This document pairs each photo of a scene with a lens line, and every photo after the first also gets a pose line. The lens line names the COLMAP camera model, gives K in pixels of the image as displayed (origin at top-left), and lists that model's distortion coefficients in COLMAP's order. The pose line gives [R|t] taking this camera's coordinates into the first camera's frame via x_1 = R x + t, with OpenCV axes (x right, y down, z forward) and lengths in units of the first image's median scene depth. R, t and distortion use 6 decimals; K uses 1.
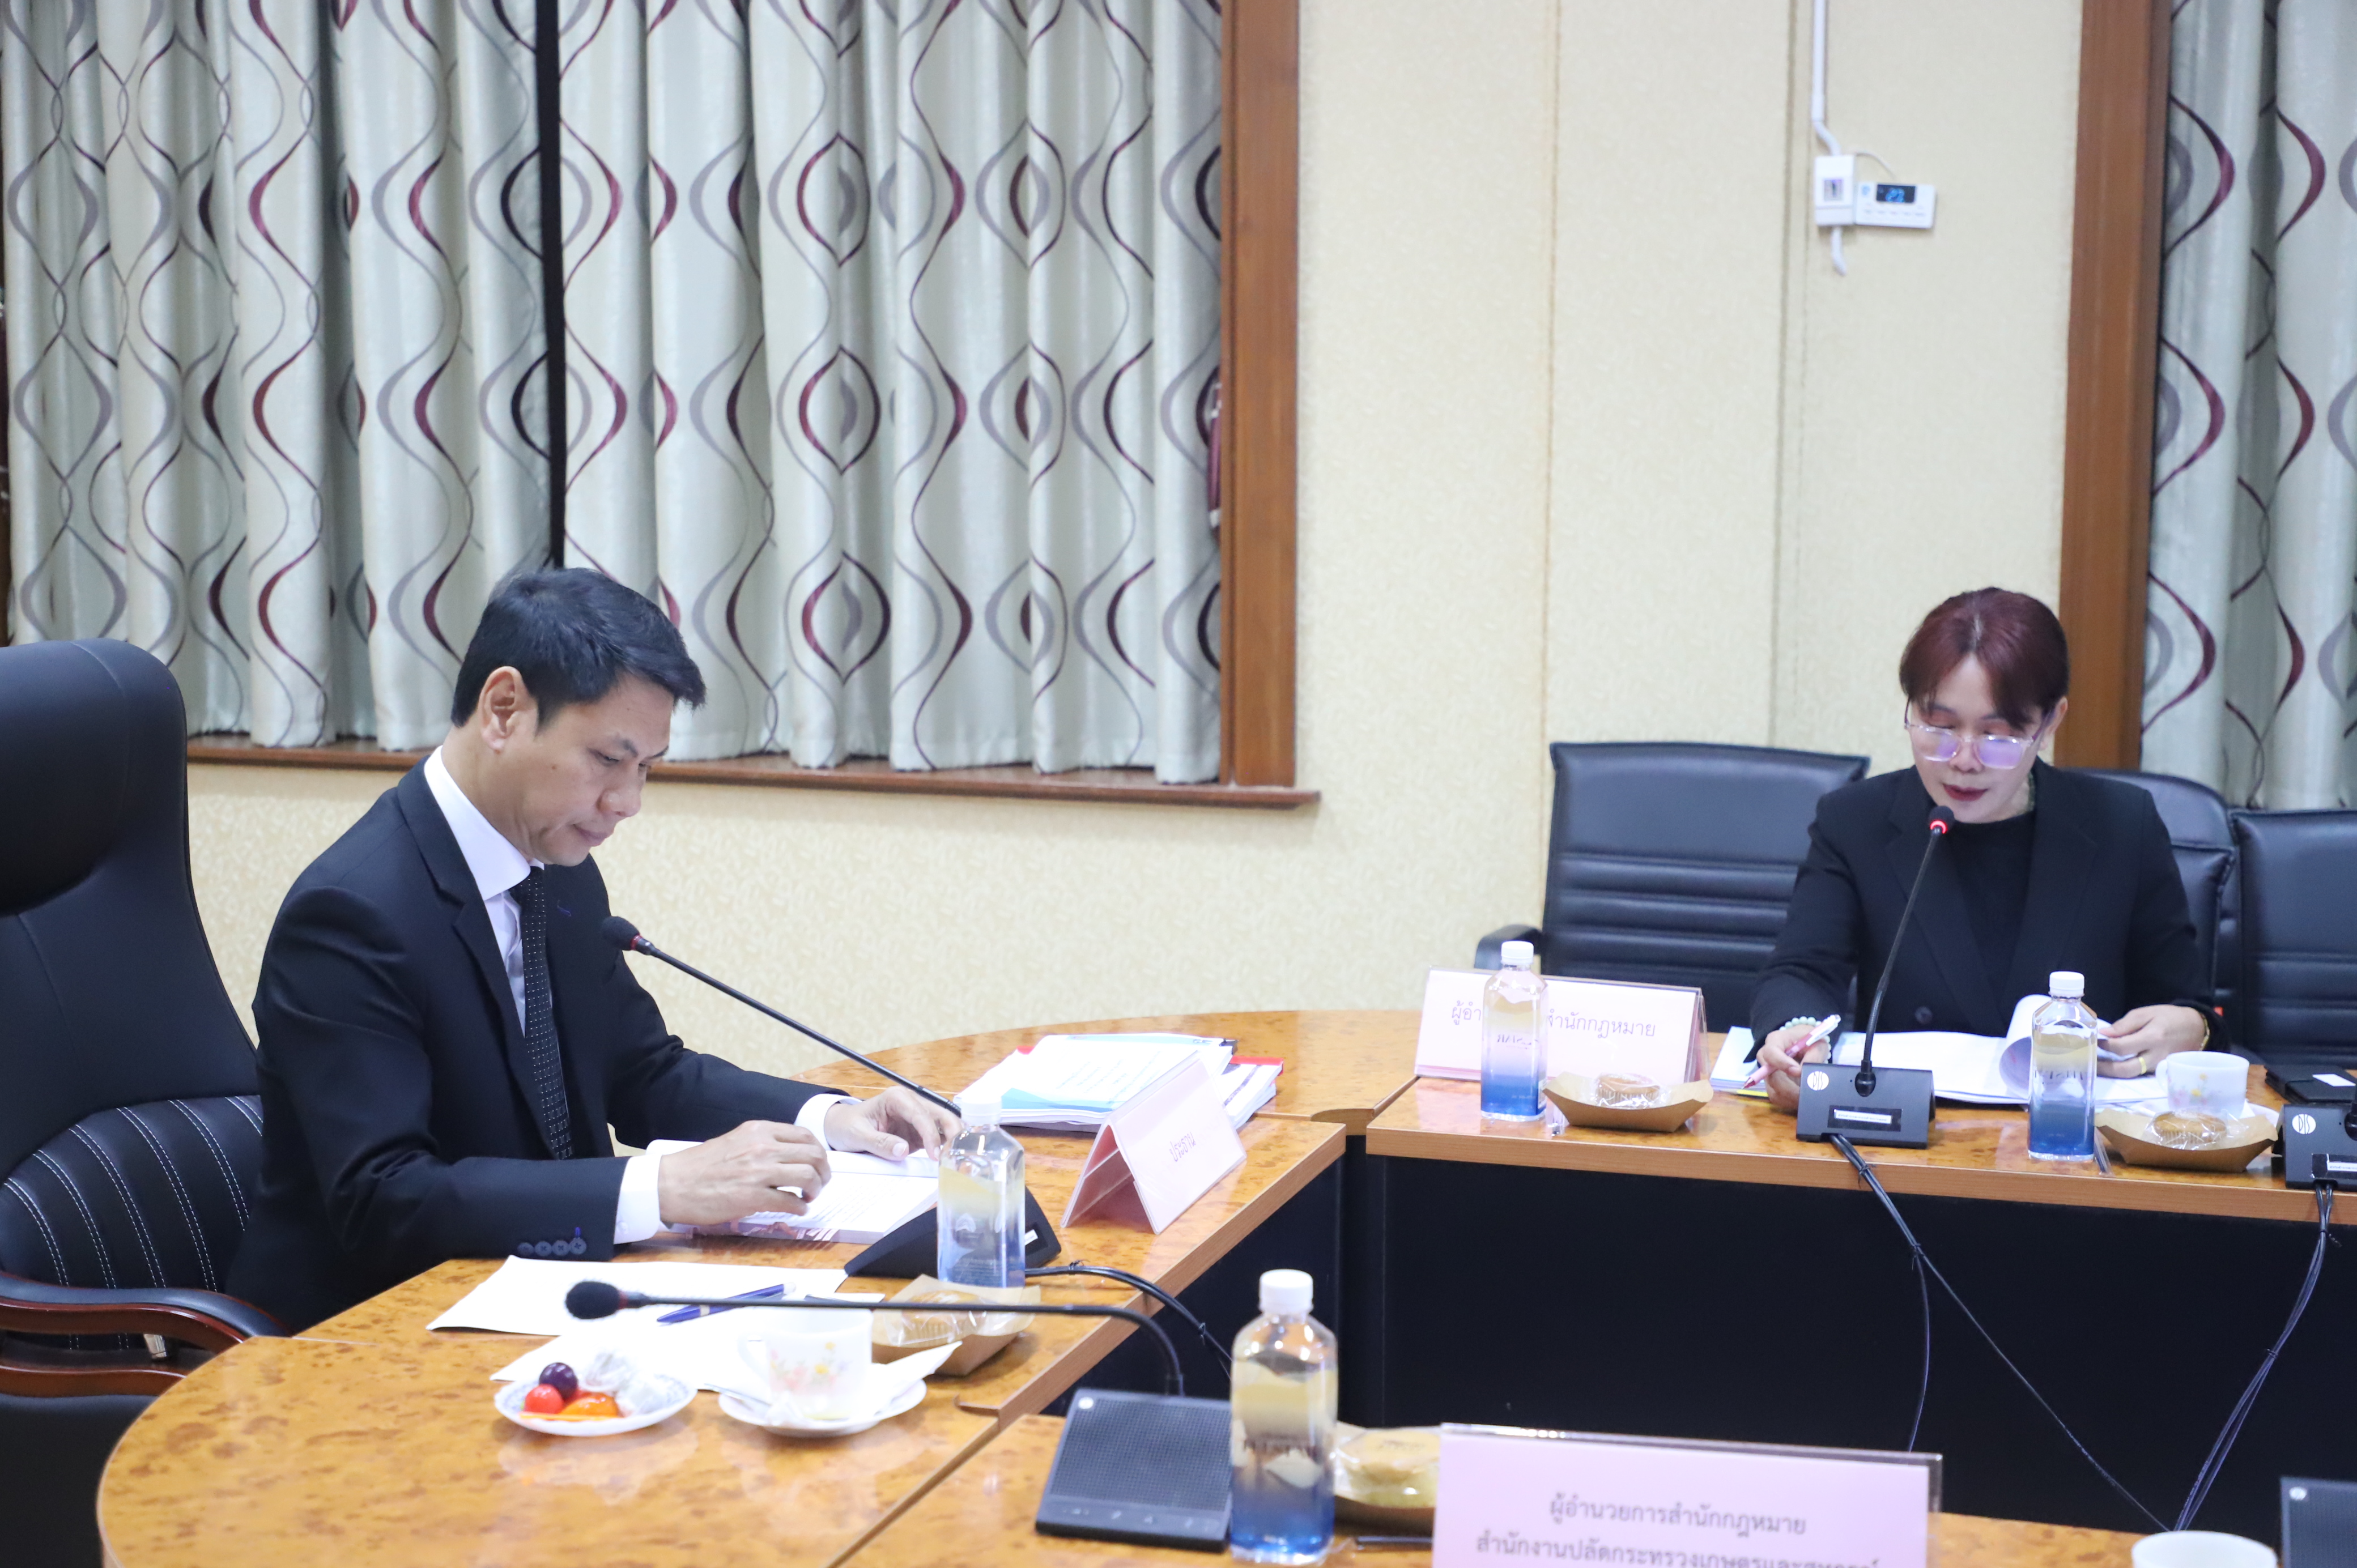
lens RADIAL K [[3480.7, 0, 1120.9], [0, 3480.7, 790.6], [0, 0, 1]] dist [0.011458, 0.000000]
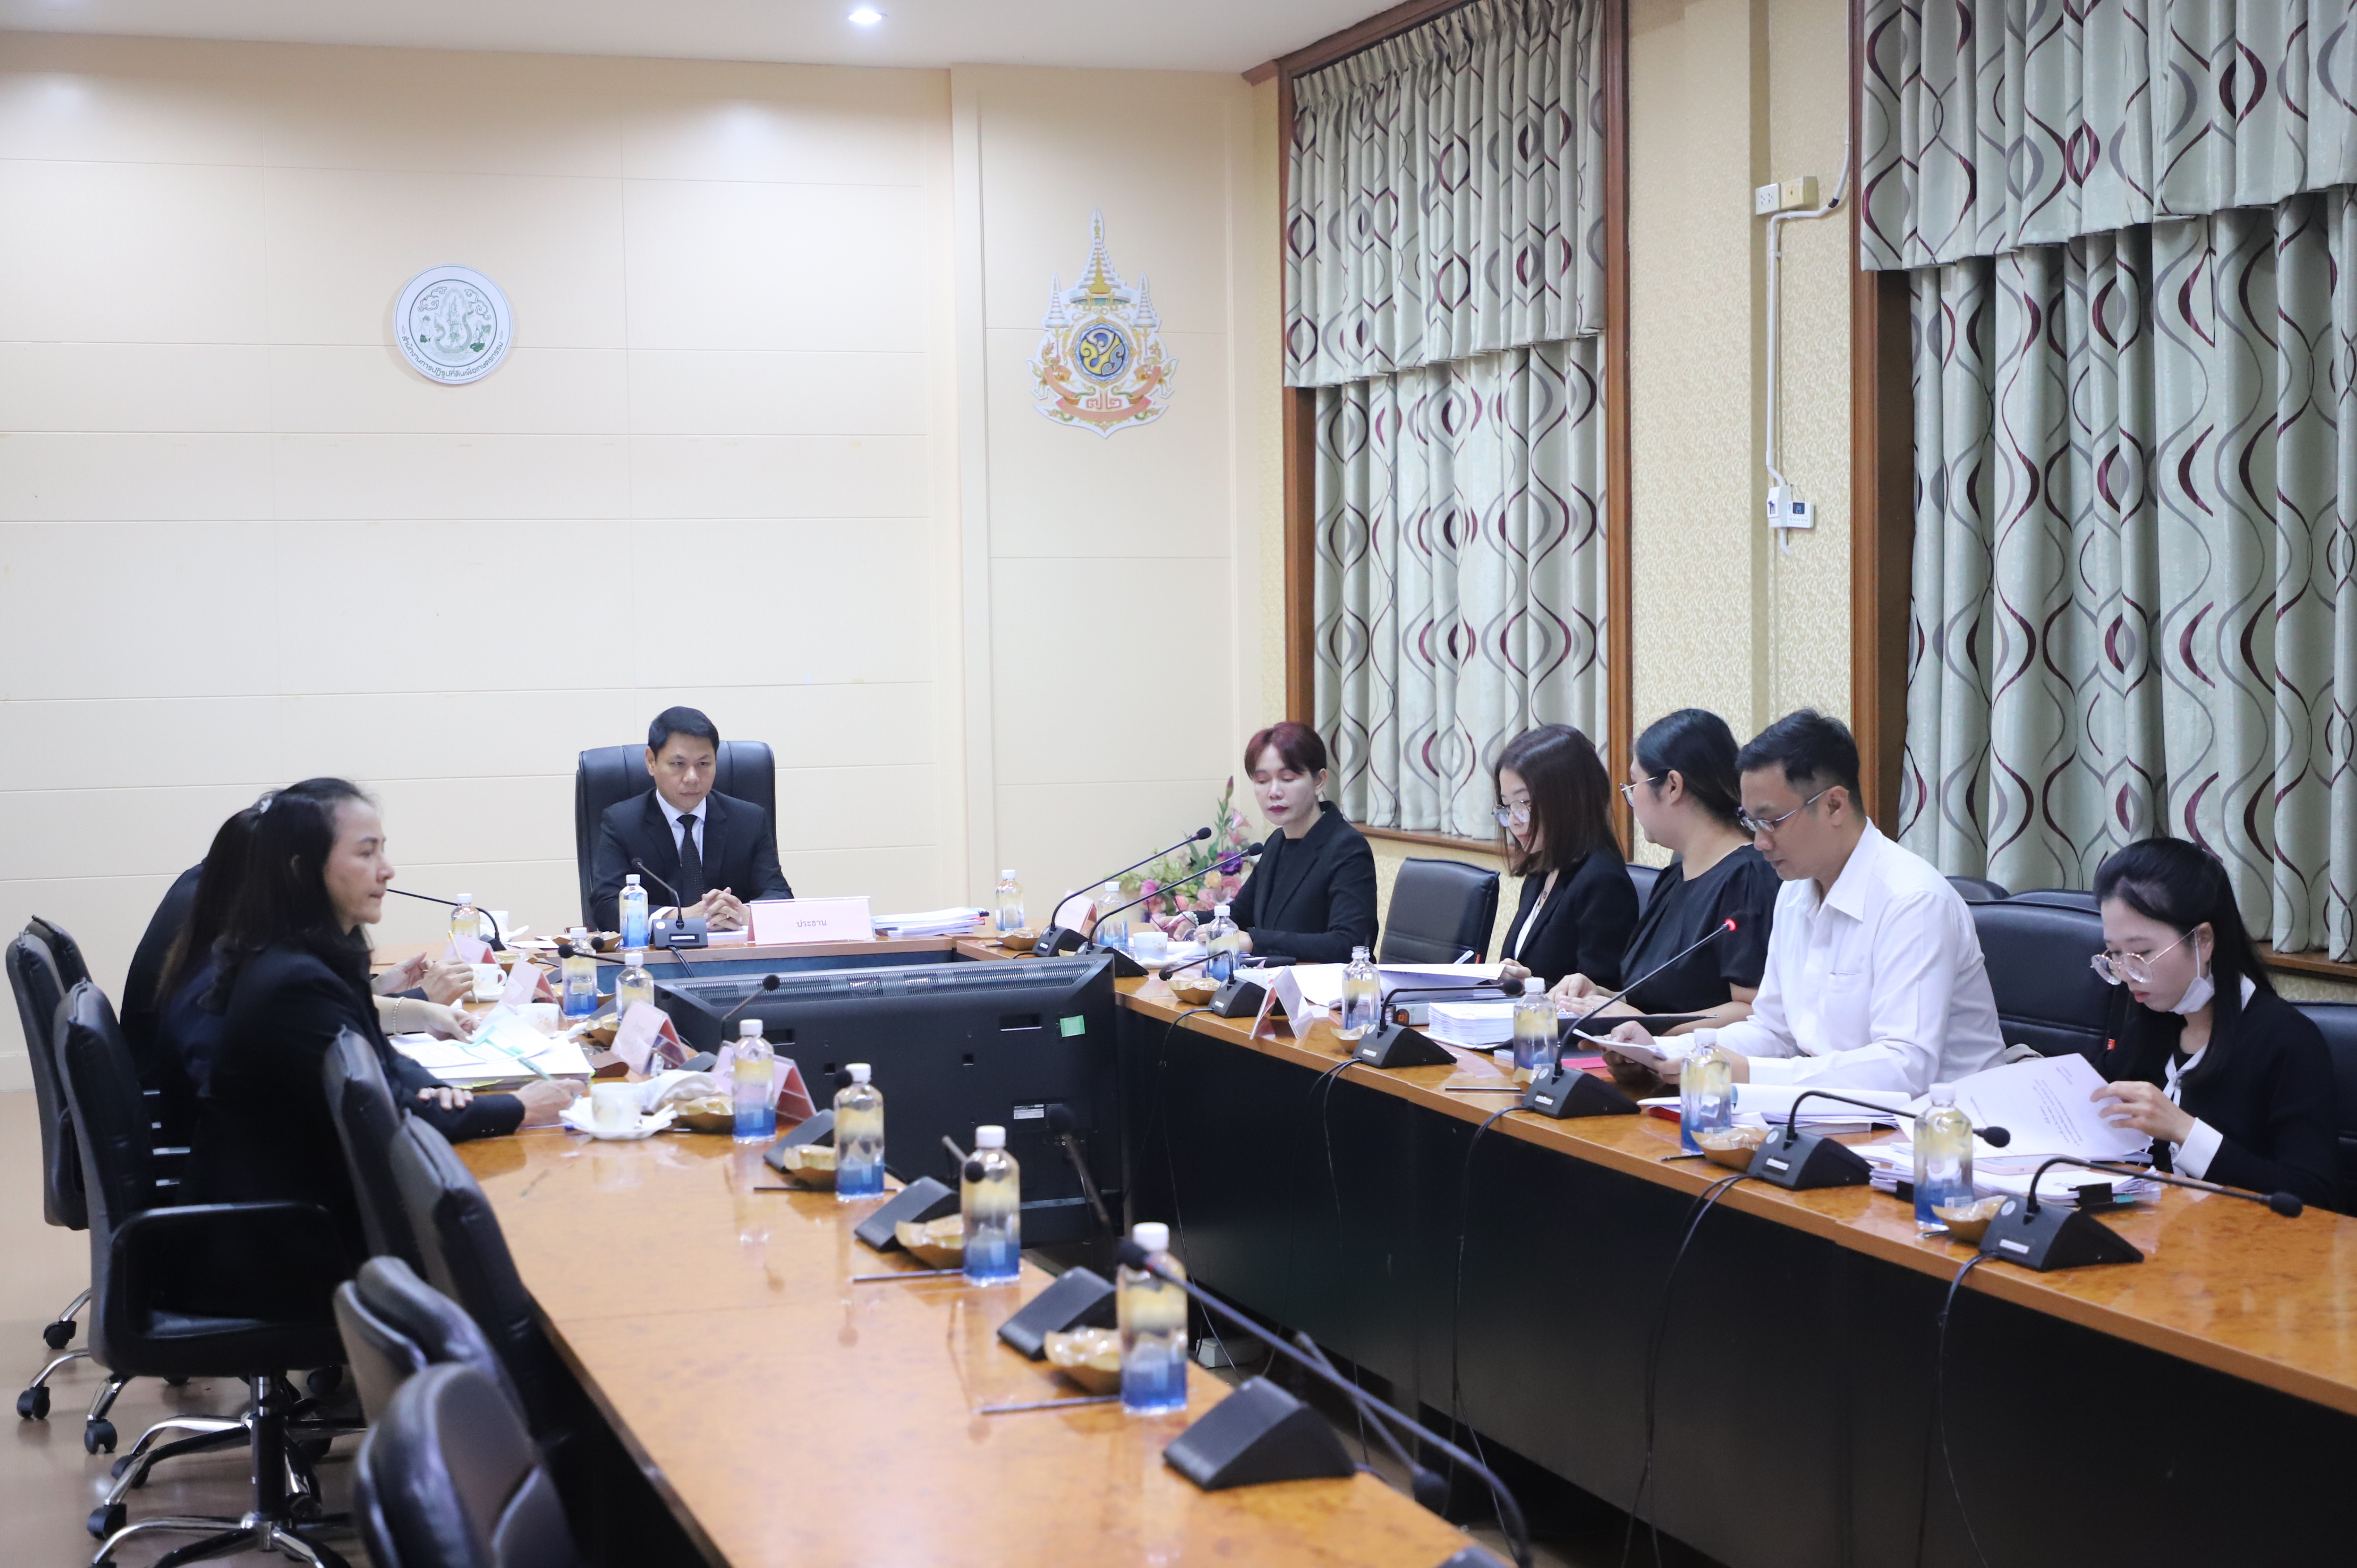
lens RADIAL K [[3480.7, 0, 1175.9], [0, 3480.7, 767.1], [0, 0, 1]] dist [0.011458, 0.000000]
pose [[0.610270, 0.036962, -0.791331, 1.352049], [-0.122995, 0.991219, -0.048555, 0.066787], [0.782588, 0.126961, 0.609457, -0.222077]]
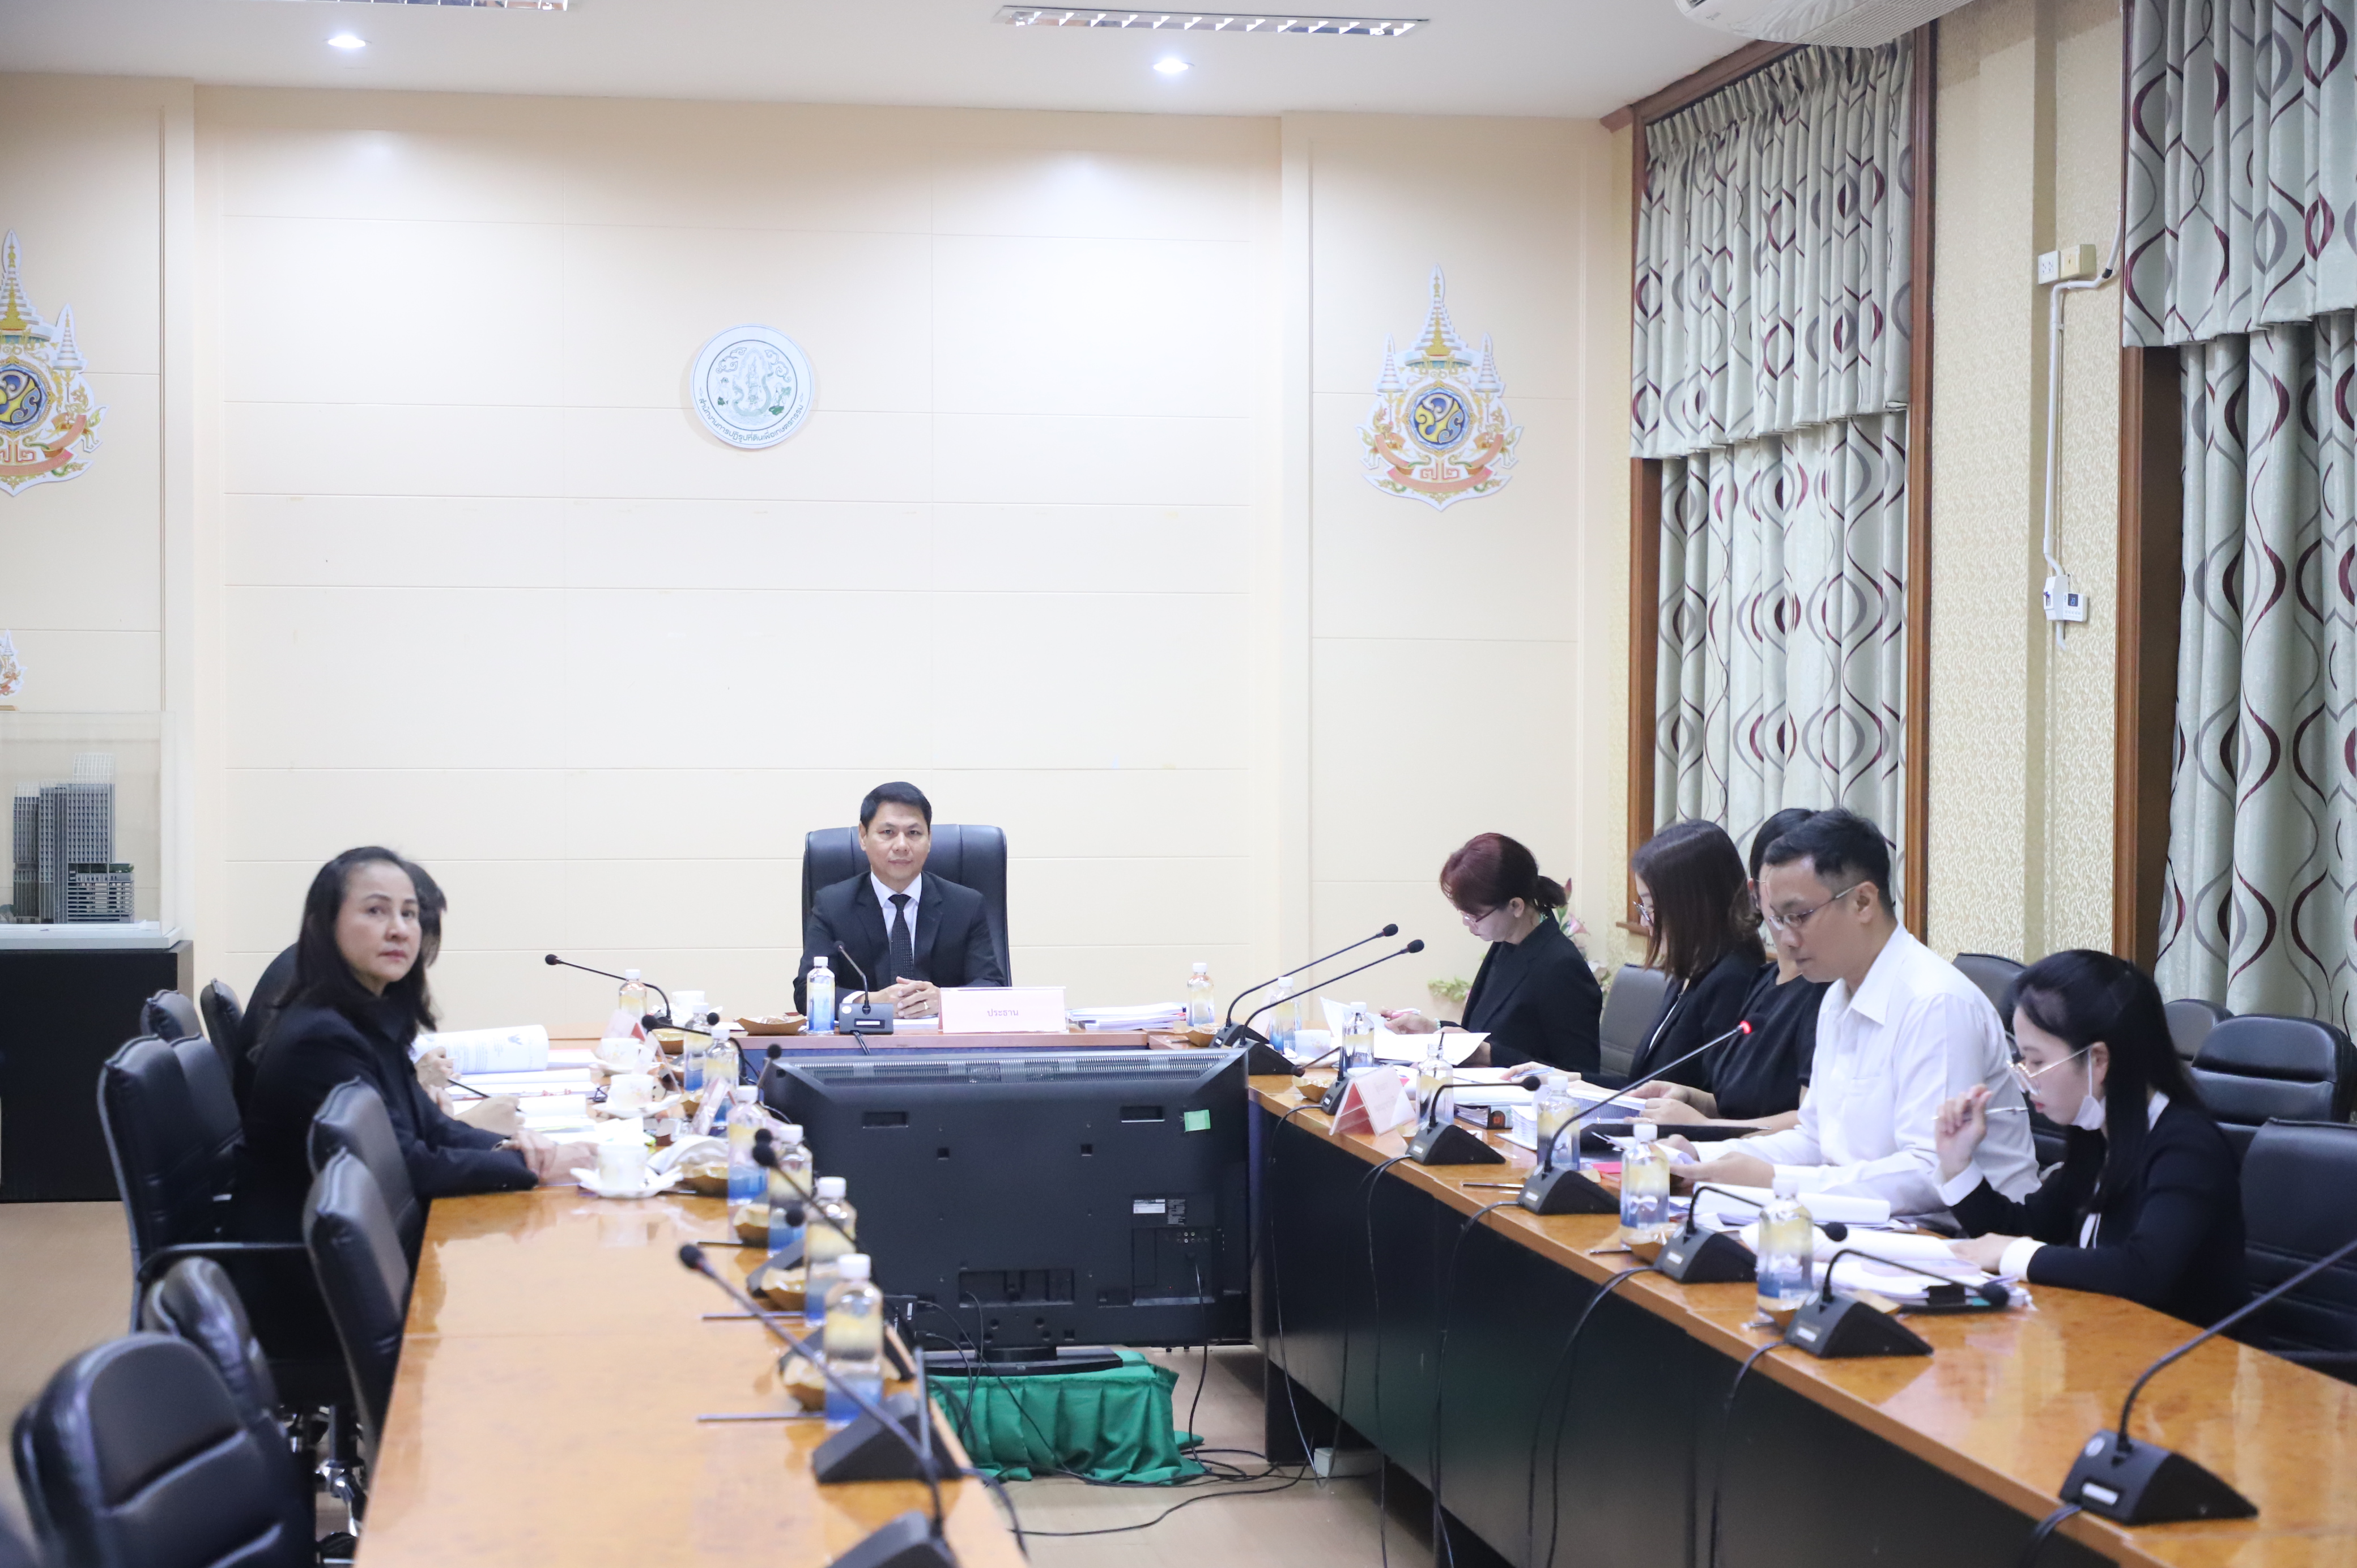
lens RADIAL K [[4014.5, 0, 1179.7], [0, 4014.5, 792.7], [0, 0, 1]] dist [0.010708, 0.000000]
pose [[0.476363, 0.033279, -0.878619, 1.590518], [-0.153583, 0.987070, -0.045882, 0.054142], [0.865731, 0.156797, 0.475315, -0.168519]]
